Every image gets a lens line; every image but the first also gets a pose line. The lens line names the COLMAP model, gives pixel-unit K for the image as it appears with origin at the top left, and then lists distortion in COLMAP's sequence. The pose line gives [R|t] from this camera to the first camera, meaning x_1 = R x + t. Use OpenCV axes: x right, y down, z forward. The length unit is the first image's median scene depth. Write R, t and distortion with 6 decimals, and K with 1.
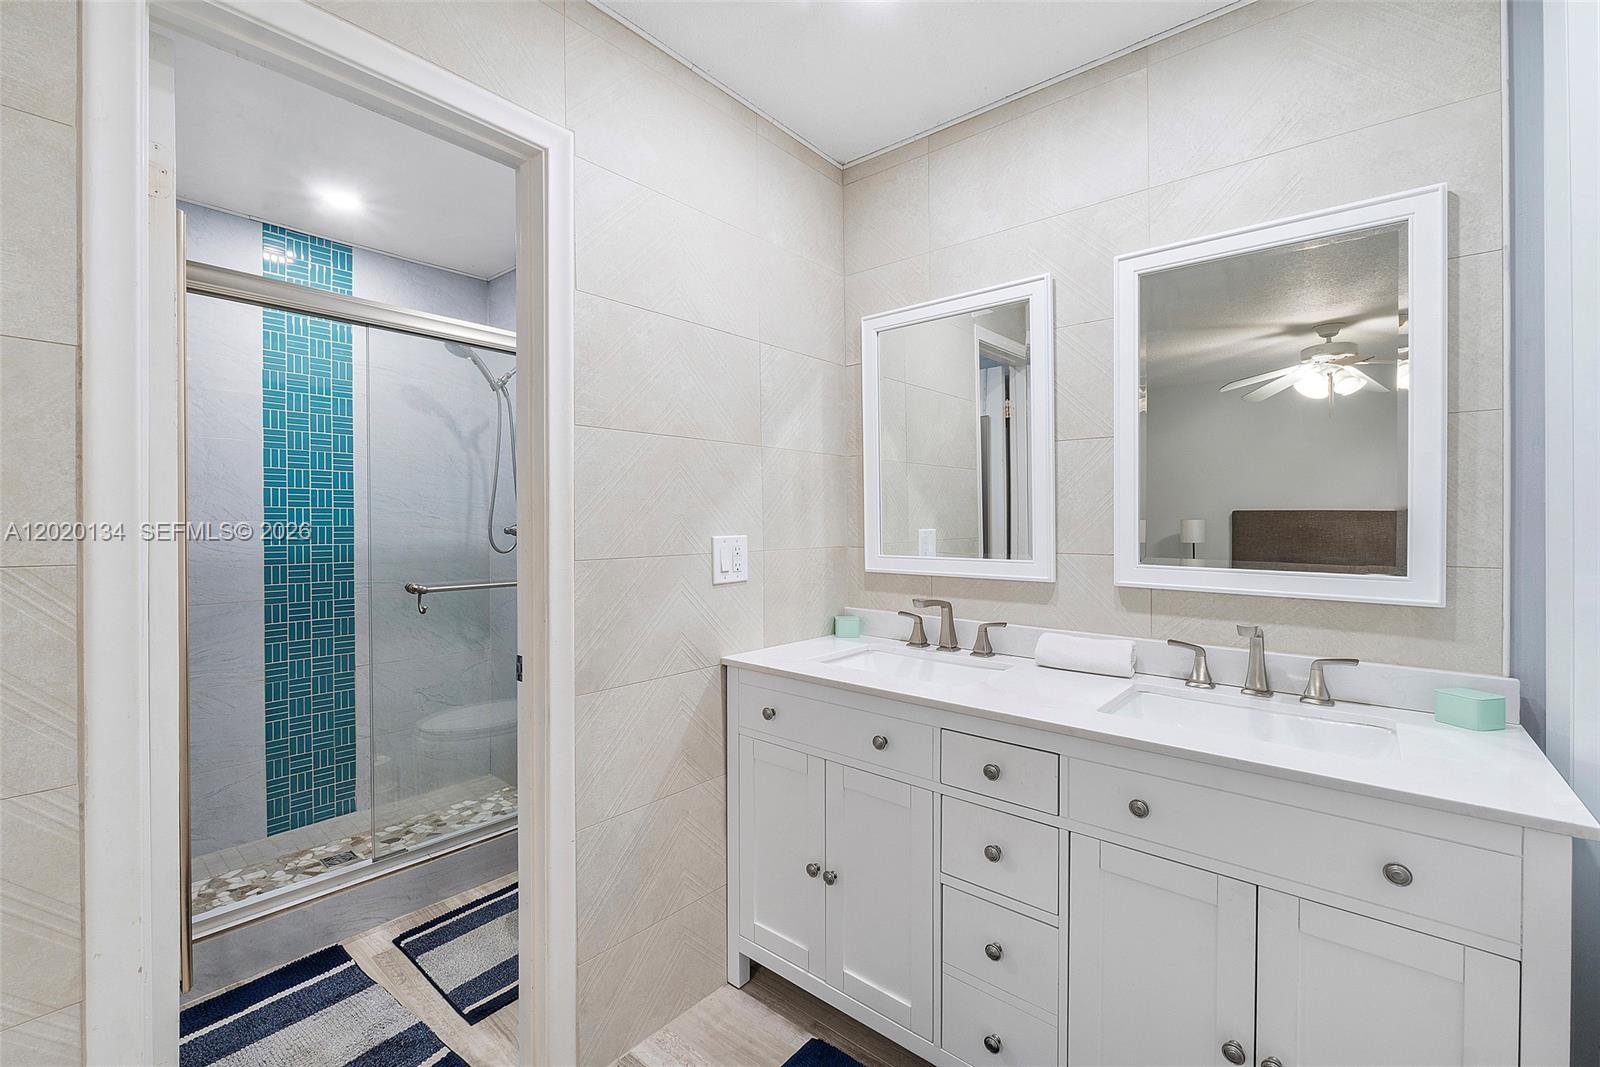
lens RADIAL K [[676.1, 0, 793.6], [0, 676.1, 518.7], [0, 0, 1]] dist [-0.003546, 0.000001]
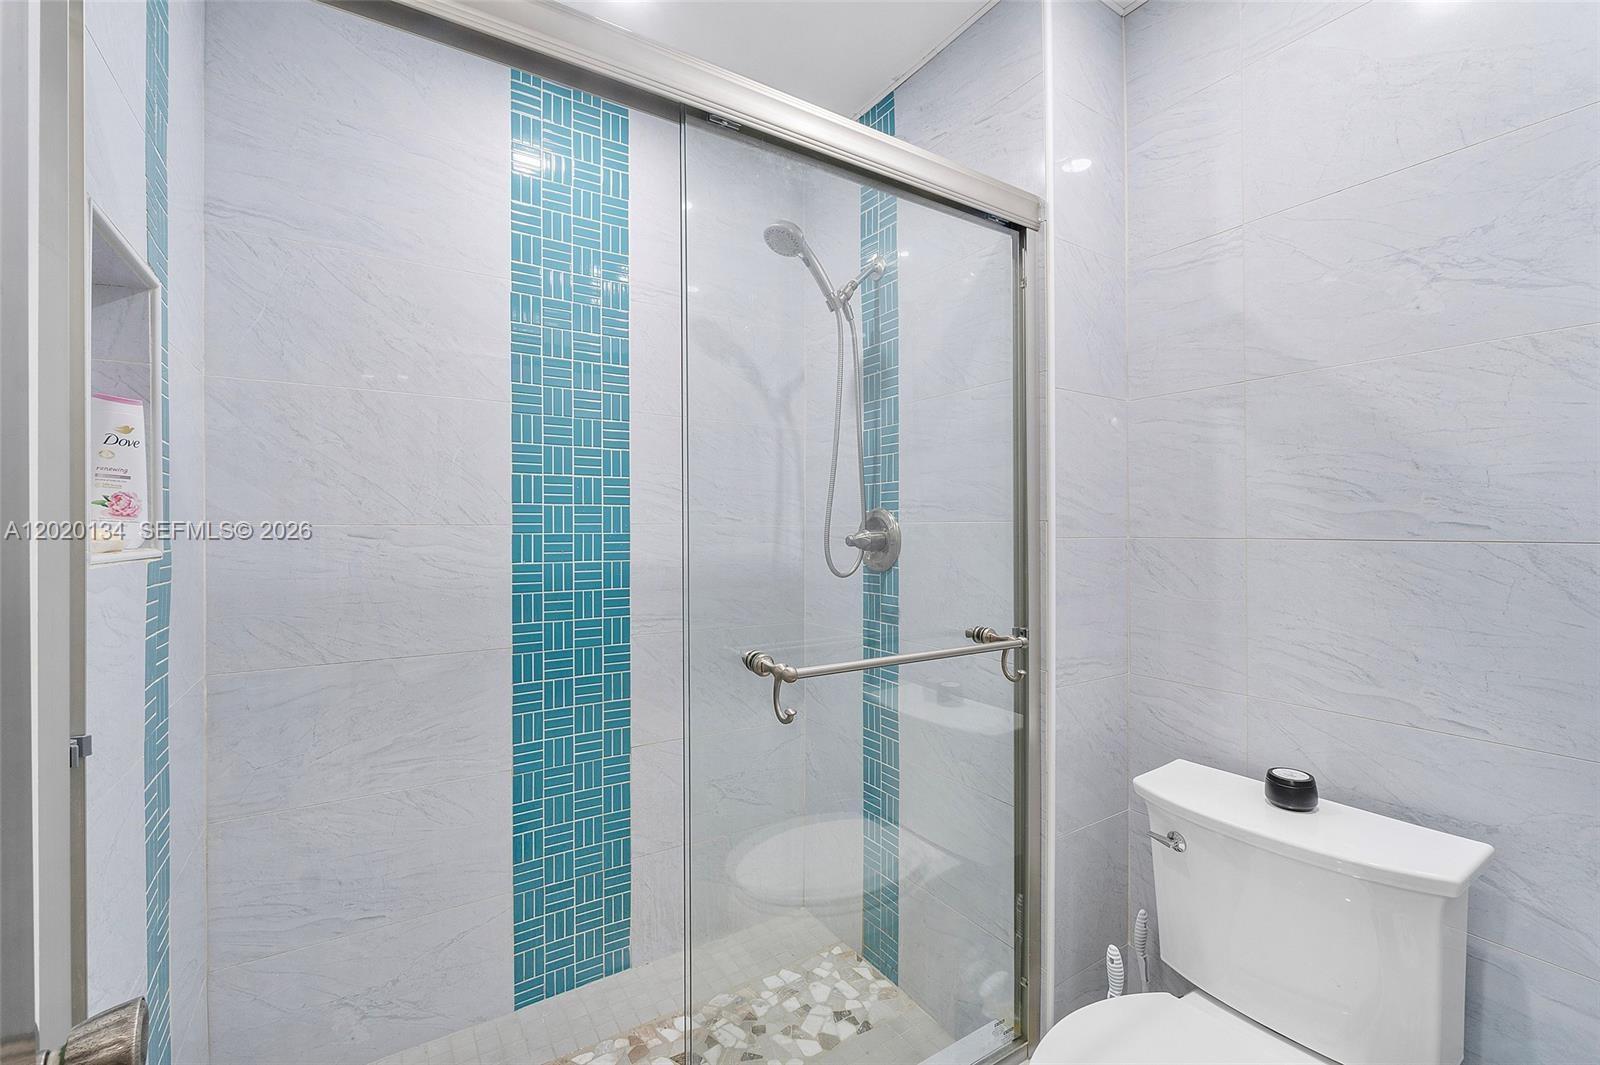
lens RADIAL K [[713.0, 0, 798.2], [0, 713.0, 517.3], [0, 0, 1]] dist [0.000921, 0.000214]
pose [[0.953907, -0.002654, -0.300089, -0.381413], [0.000251, 0.999968, -0.008044, 0.001767], [0.300101, 0.007598, 0.953877, 0.515777]]
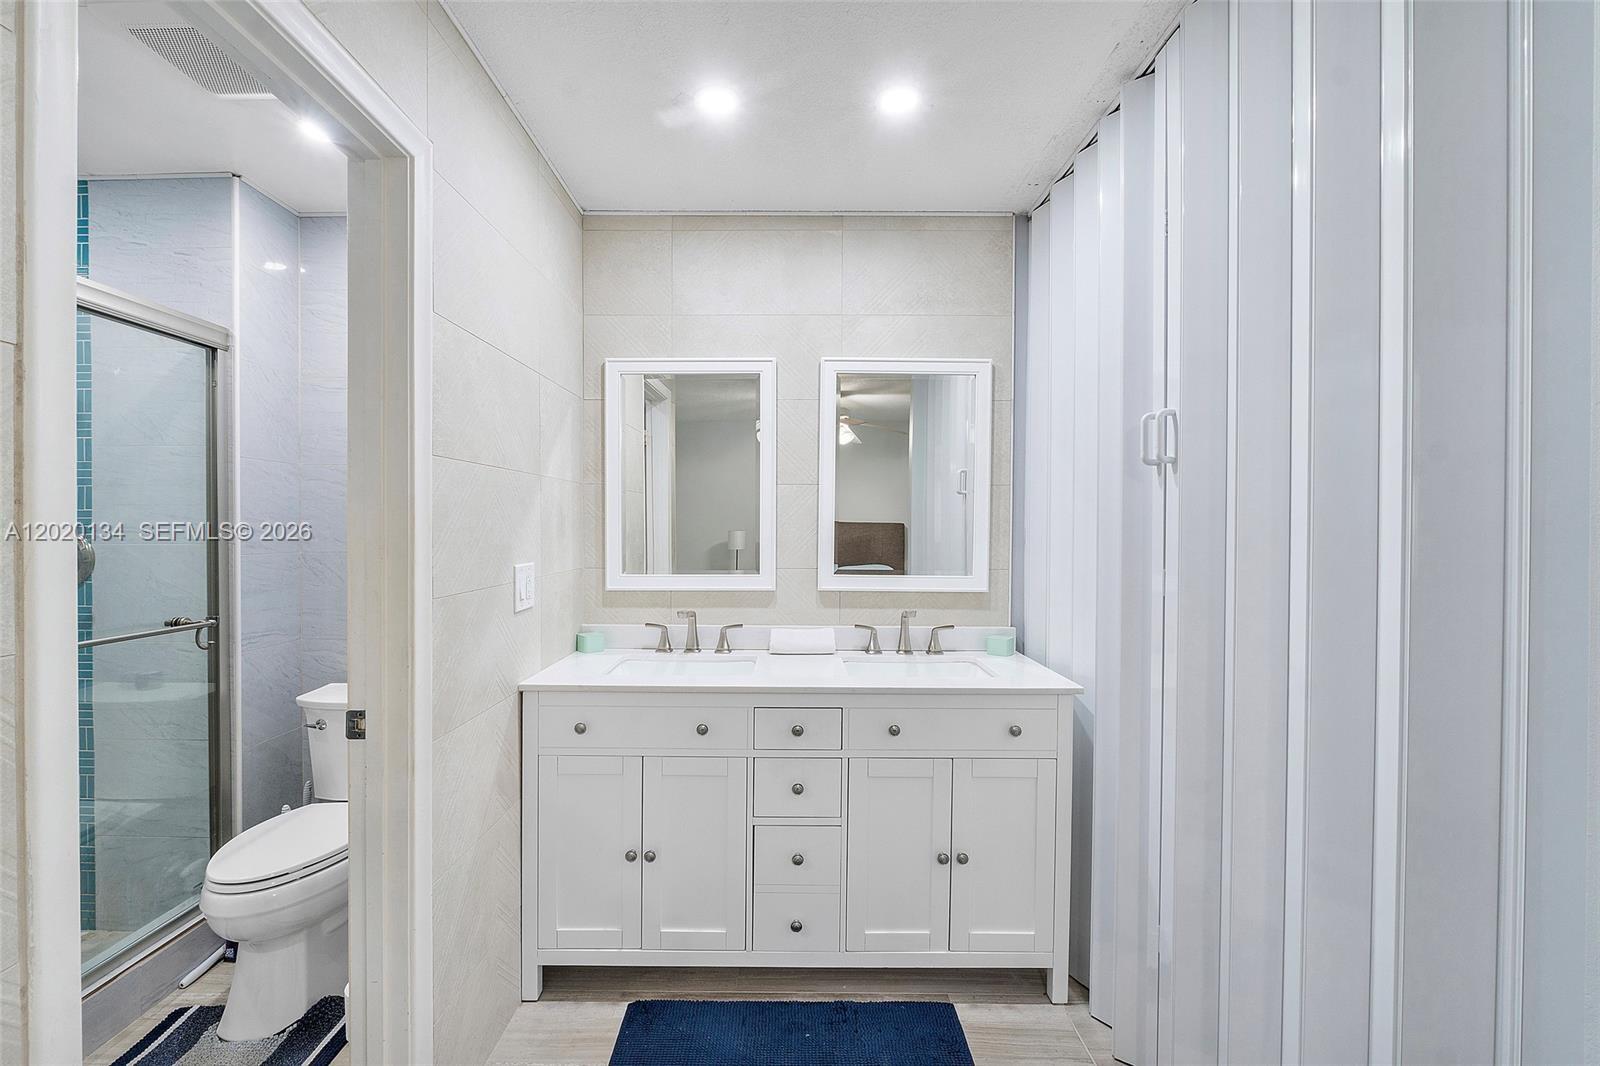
lens RADIAL K [[673.5, 0, 789.9], [0, 673.5, 529.4], [0, 0, 1]] dist [-0.008874, 0.000500]
pose [[0.763177, -0.002617, 0.646184, -0.371486], [-0.002308, 0.999974, 0.006776, -0.028742], [-0.646185, -0.006662, 0.763151, -0.024538]]
